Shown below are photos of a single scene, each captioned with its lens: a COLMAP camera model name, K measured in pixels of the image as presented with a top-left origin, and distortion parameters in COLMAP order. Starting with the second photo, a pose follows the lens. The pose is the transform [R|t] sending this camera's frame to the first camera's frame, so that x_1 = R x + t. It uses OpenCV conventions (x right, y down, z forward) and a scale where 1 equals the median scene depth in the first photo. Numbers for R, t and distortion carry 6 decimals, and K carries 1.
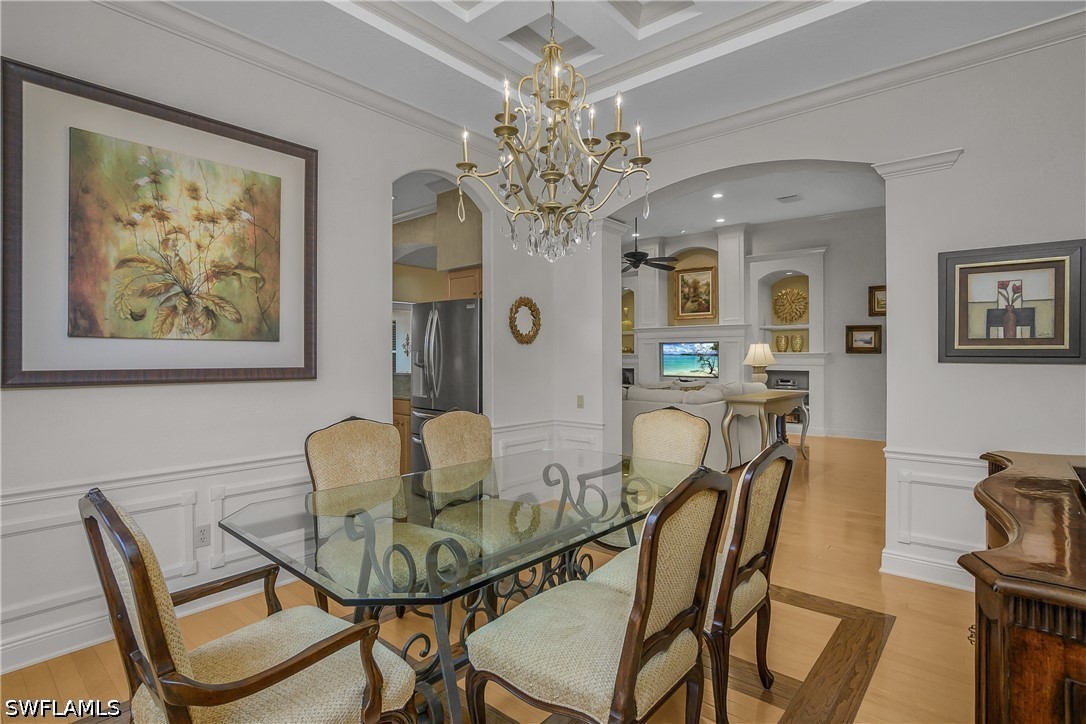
lens RADIAL K [[541.7, 0, 534.2], [0, 541.7, 353.4], [0, 0, 1]] dist [-0.022880, -0.001422]
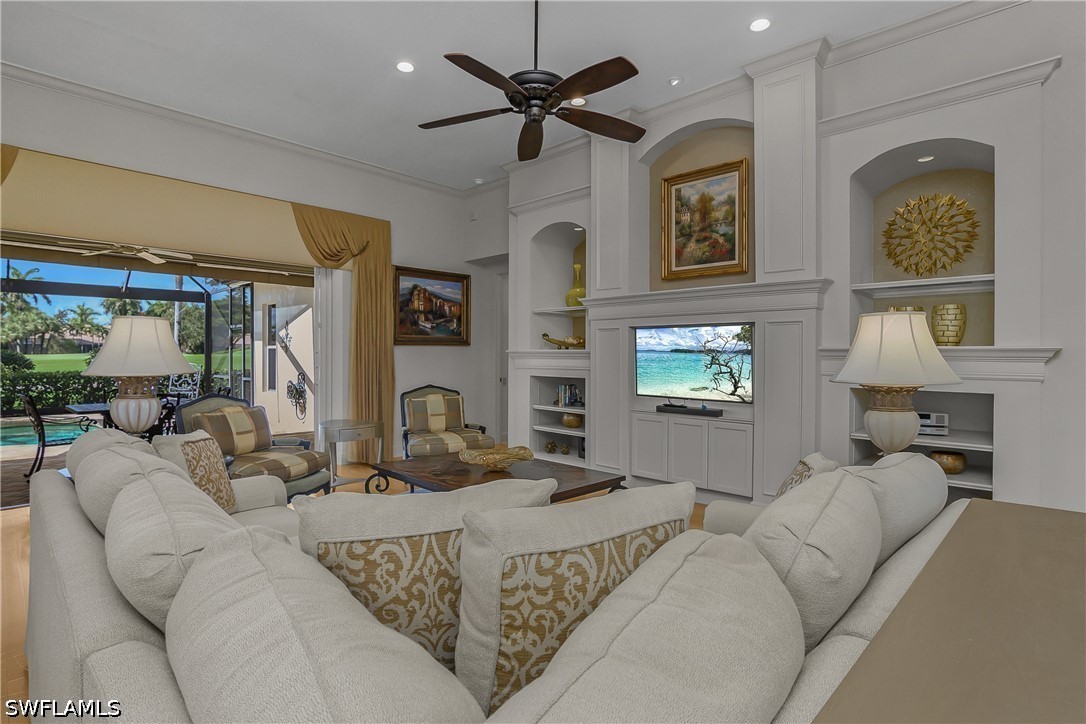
lens RADIAL K [[541.7, 0, 522.8], [0, 541.7, 357.2], [0, 0, 1]] dist [-0.022880, -0.001422]
pose [[0.996574, 0.004859, -0.082559, 0.183242], [-0.003789, 0.999907, 0.013122, 0.001731], [0.082616, -0.012764, 0.996500, 0.524850]]
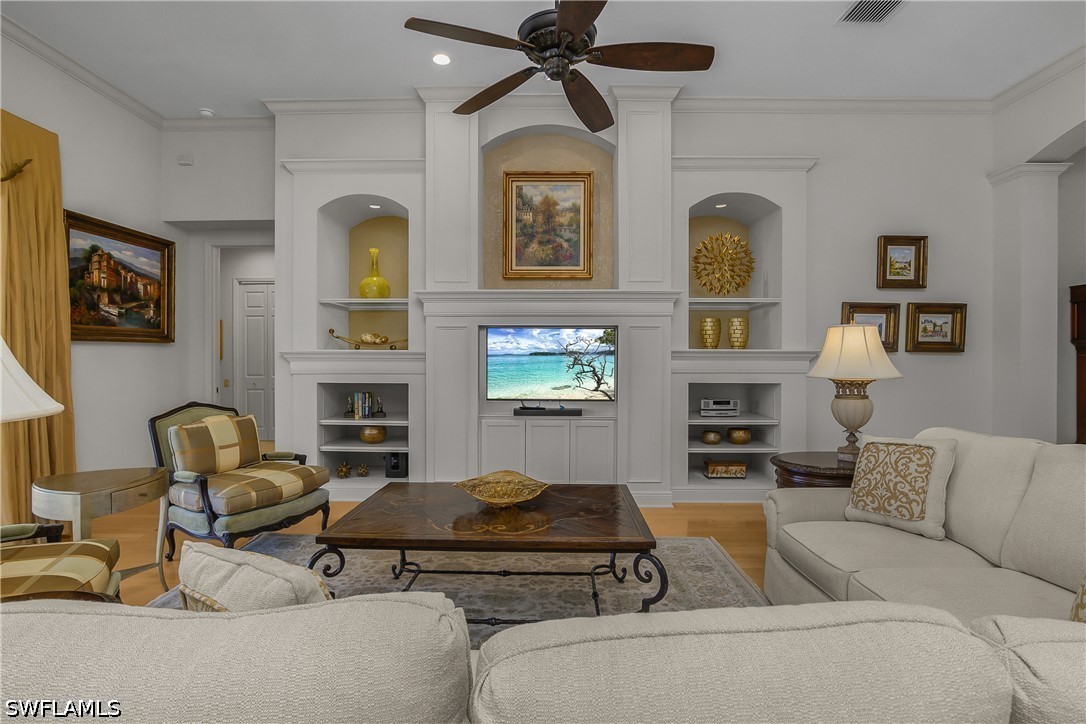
lens RADIAL K [[541.7, 0, 542.6], [0, 541.7, 361.0], [0, 0, 1]] dist [-0.022880, -0.001422]
pose [[0.770590, -0.004855, 0.637313, -0.015081], [-0.007626, 0.999829, 0.016838, 0.001809], [-0.637286, -0.017835, 0.770421, 0.645358]]
